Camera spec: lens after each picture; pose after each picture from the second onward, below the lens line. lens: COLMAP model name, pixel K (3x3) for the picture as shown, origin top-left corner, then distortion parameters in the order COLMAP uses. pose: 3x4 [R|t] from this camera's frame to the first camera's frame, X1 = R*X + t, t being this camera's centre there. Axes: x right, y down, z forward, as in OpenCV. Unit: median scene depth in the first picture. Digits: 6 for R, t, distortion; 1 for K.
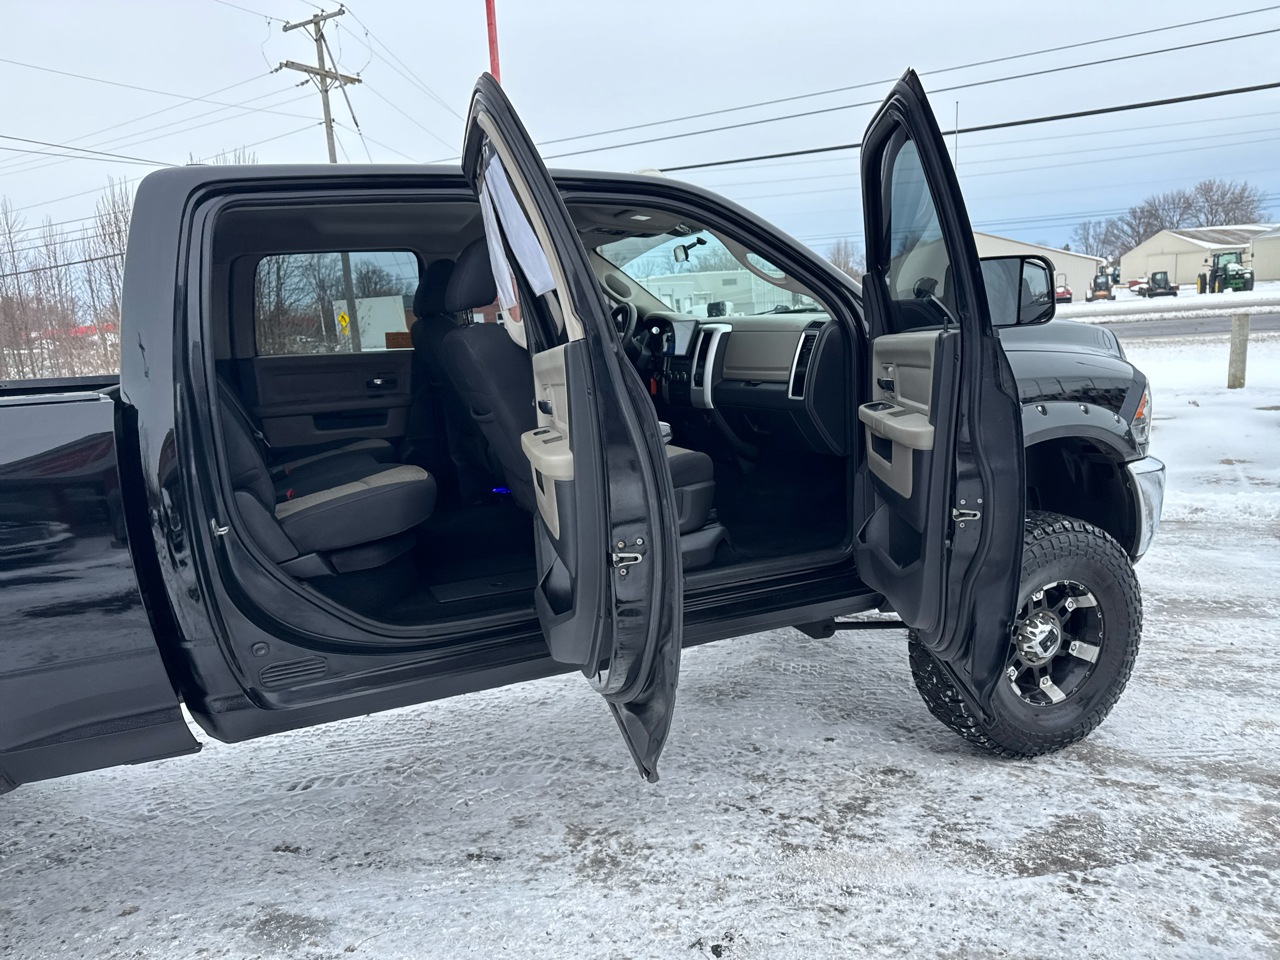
lens RADIAL K [[895.5, 0, 639.3], [0, 895.5, 482.1], [0, 0, 1]] dist [0.029866, -0.029741]
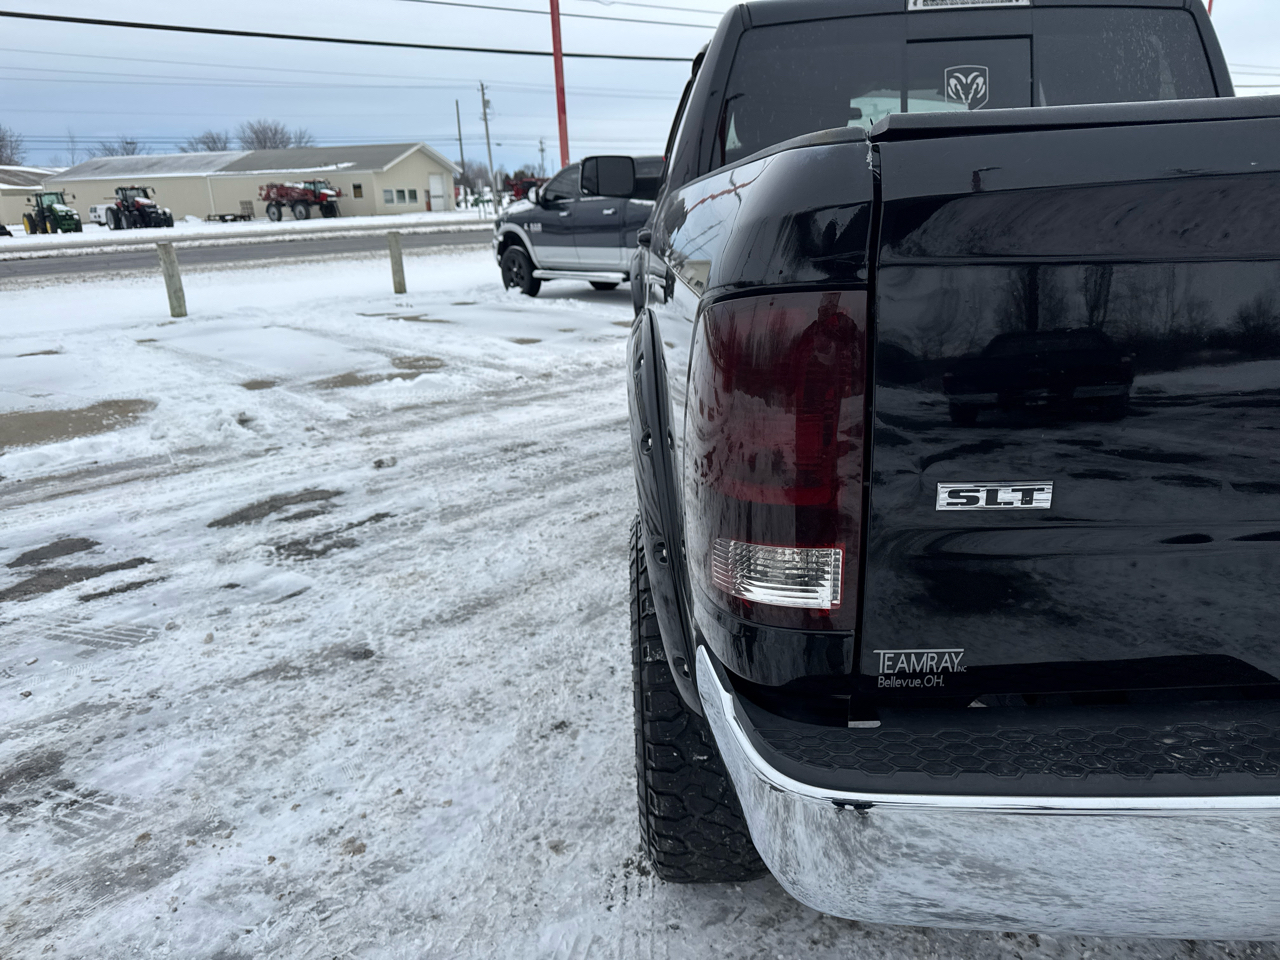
lens RADIAL K [[895.5, 0, 639.3], [0, 895.5, 482.1], [0, 0, 1]] dist [0.029866, -0.029741]
pose [[0.375132, -0.223817, 0.899546, -1.417483], [0.173747, 0.970192, 0.168938, -0.020073], [-0.910543, 0.092919, 0.402837, 0.873537]]
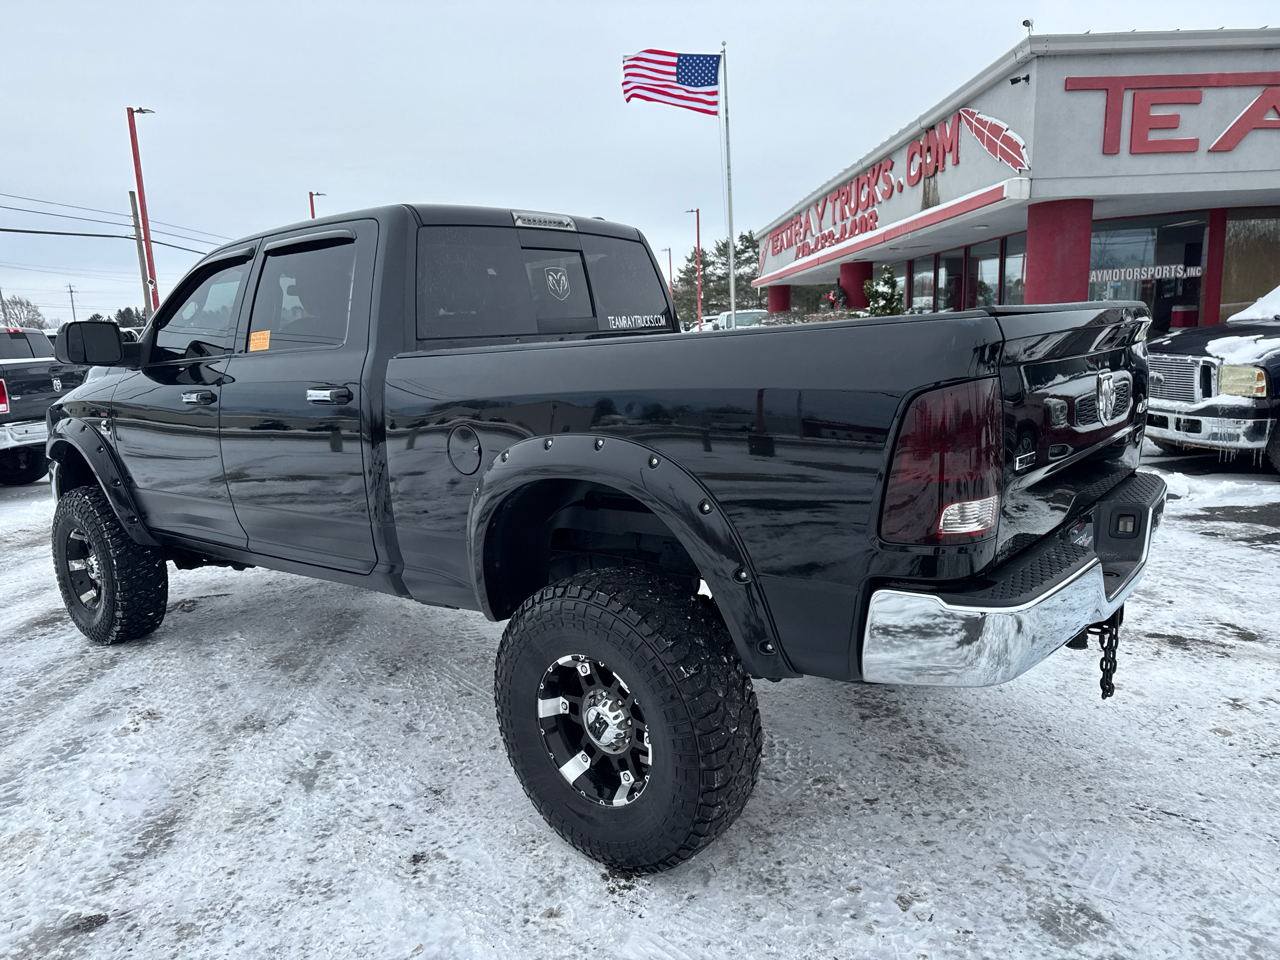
lens RADIAL K [[904.4, 0, 640.0], [0, 904.4, 480.0], [0, 0, 1]] dist [0.026234, -0.025979]
pose [[-0.473136, -0.047723, 0.879696, -1.582203], [0.232474, 0.956377, 0.176917, -0.116325], [-0.849764, 0.288212, -0.441402, 1.409457]]
